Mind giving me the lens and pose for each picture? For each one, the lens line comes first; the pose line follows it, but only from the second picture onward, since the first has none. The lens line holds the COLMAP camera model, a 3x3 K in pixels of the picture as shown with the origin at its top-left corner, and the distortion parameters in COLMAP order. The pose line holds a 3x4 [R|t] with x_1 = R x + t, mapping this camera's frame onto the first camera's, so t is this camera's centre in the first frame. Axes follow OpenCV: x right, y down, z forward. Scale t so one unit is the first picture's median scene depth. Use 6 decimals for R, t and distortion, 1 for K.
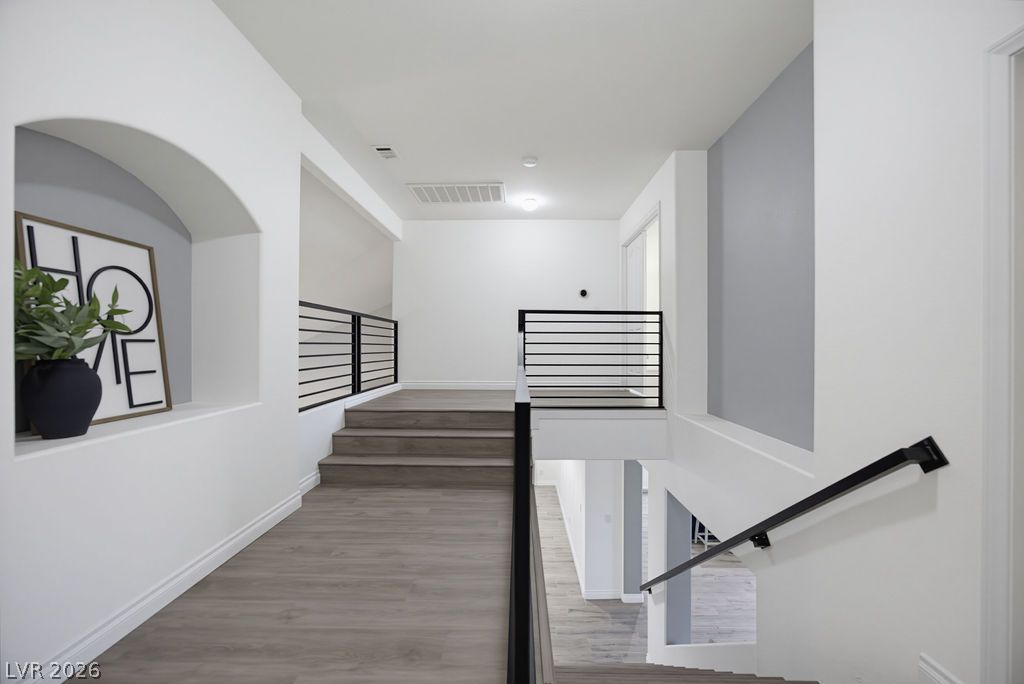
lens RADIAL K [[394.0, 0, 522.1], [0, 394.0, 342.7], [0, 0, 1]] dist [-0.016893, 0.001300]
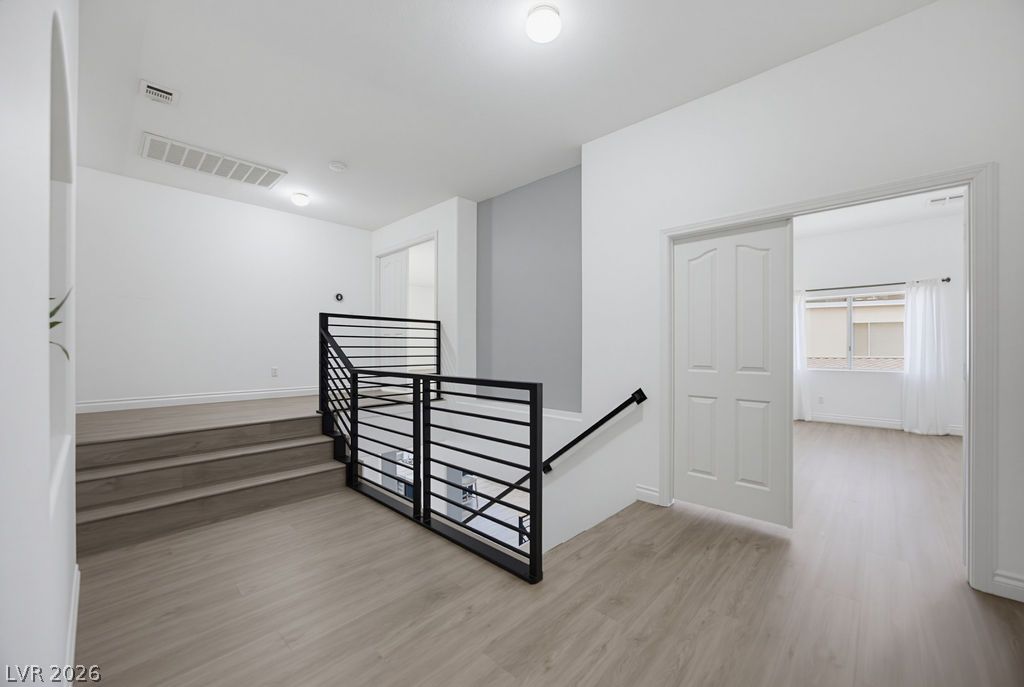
lens RADIAL K [[394.0, 0, 509.9], [0, 394.0, 346.7], [0, 0, 1]] dist [-0.016893, 0.001300]
pose [[0.687733, -0.000749, 0.725964, -0.413644], [-0.001409, 0.999996, 0.002367, -0.002060], [-0.725963, -0.002650, 0.687729, -0.011160]]
